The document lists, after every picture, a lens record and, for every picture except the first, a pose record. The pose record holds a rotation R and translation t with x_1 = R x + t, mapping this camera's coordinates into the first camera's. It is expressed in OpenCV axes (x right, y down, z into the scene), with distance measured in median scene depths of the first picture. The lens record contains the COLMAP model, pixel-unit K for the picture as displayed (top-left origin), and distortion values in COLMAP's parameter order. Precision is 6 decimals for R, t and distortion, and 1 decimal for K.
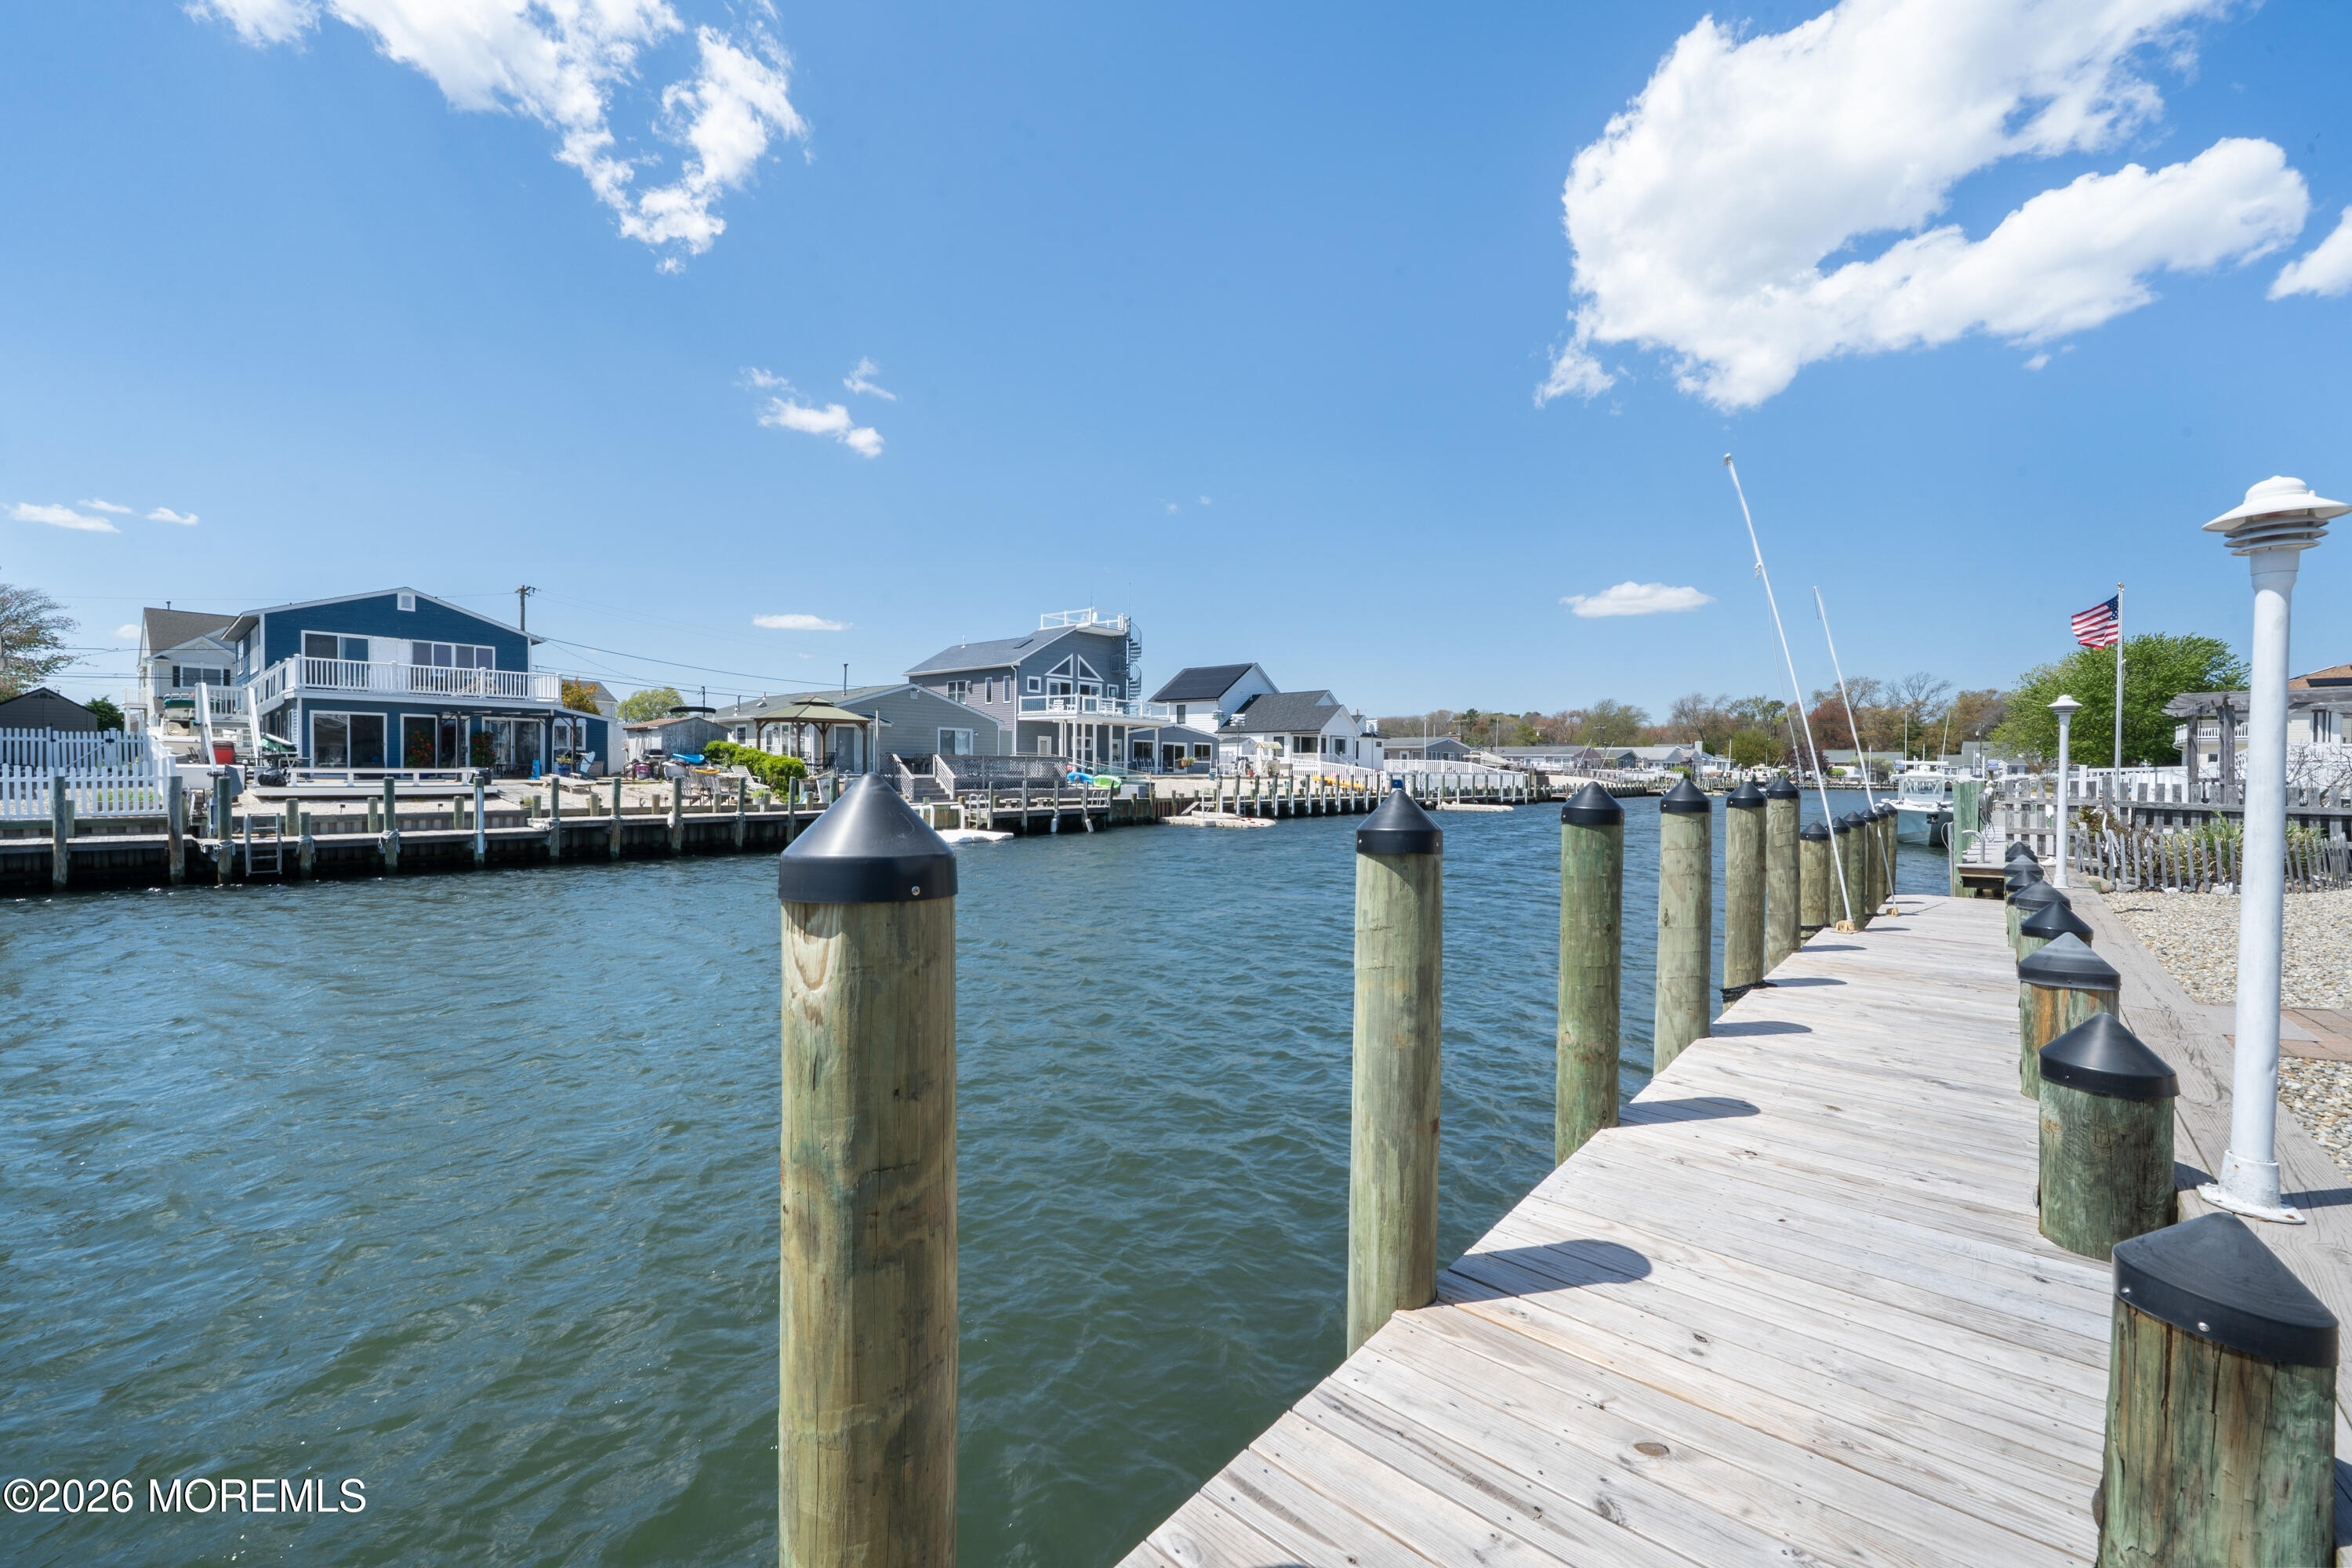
lens RADIAL K [[937.7, 0, 1160.0], [0, 937.7, 783.1], [0, 0, 1]] dist [0.000569, -0.000239]
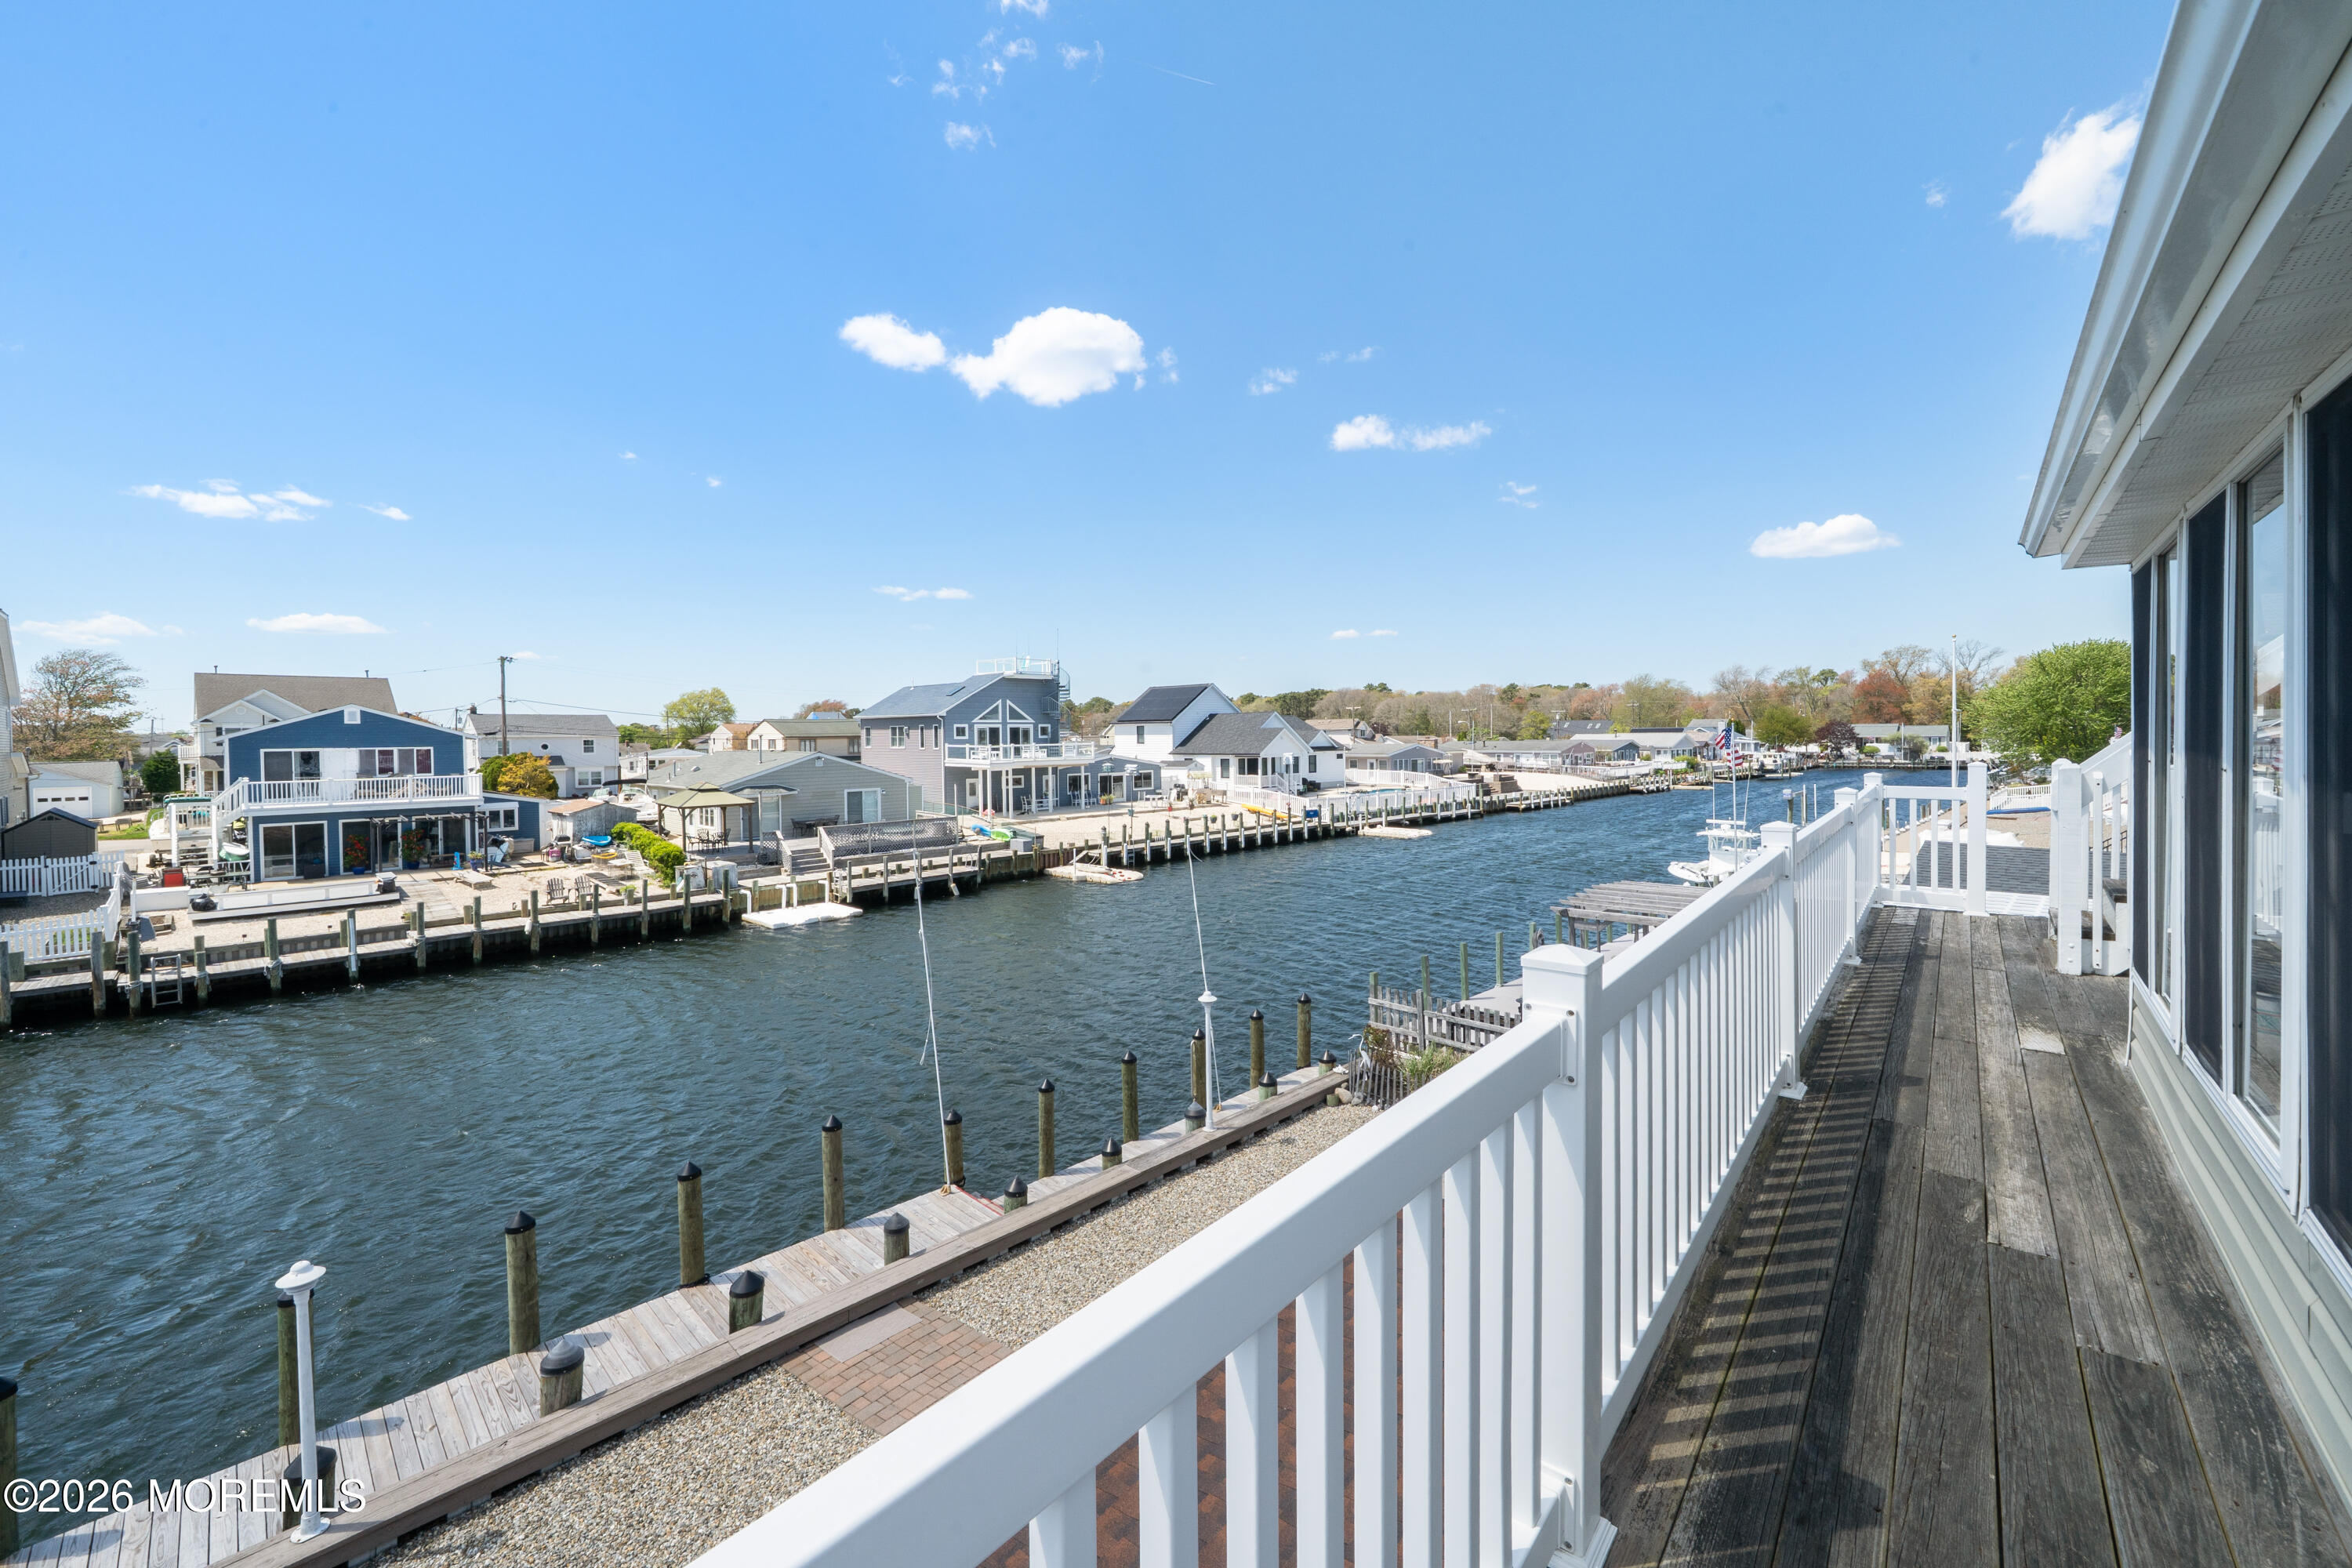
lens RADIAL K [[946.0, 0, 1169.8], [0, 946.0, 753.7], [0, 0, 1]] dist [0.001348, 0.000176]
pose [[0.997793, -0.022685, -0.062402, 0.172147], [0.022843, 0.999737, 0.001826, -0.076667], [0.062344, -0.003247, 0.998049, -0.067301]]
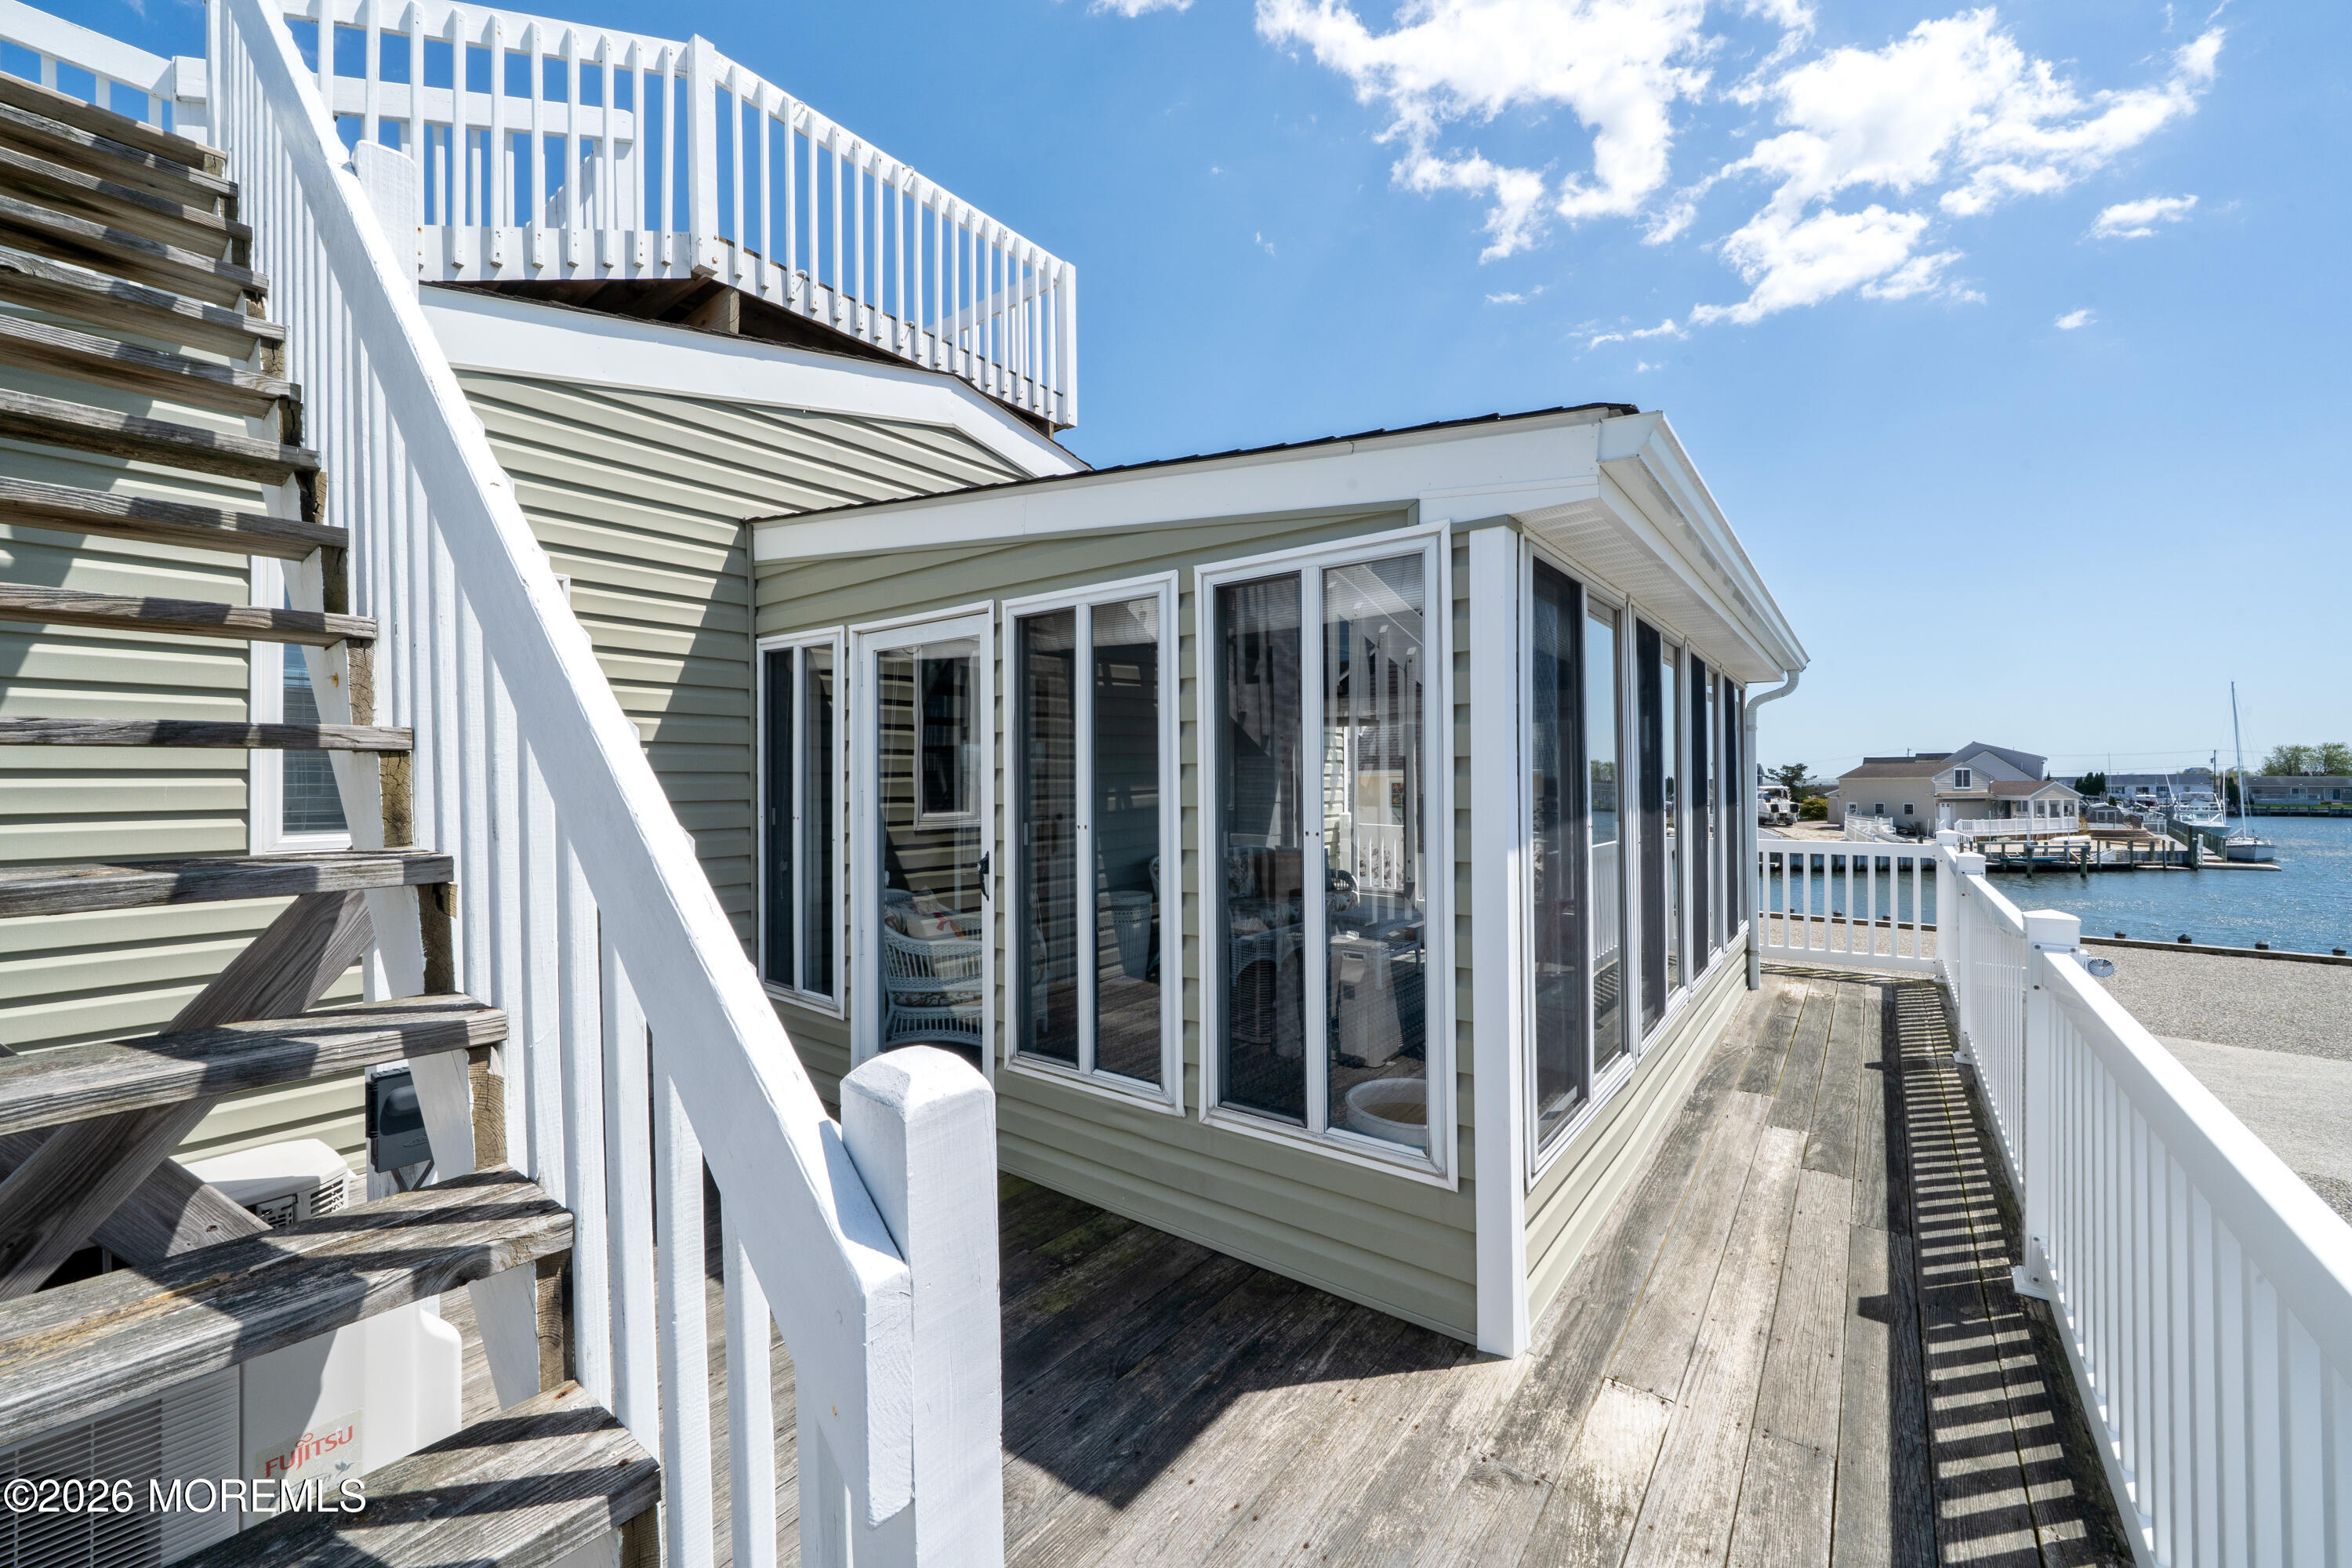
lens RADIAL K [[927.9, 0, 1176.0], [0, 927.9, 784.0], [0, 0, 1]] dist [0.001186, 0.000153]
pose [[-0.999887, -0.003384, 0.014676, 0.251174], [-0.003133, 0.999848, 0.017137, -0.077449], [-0.014732, 0.017090, -0.999745, 0.045403]]
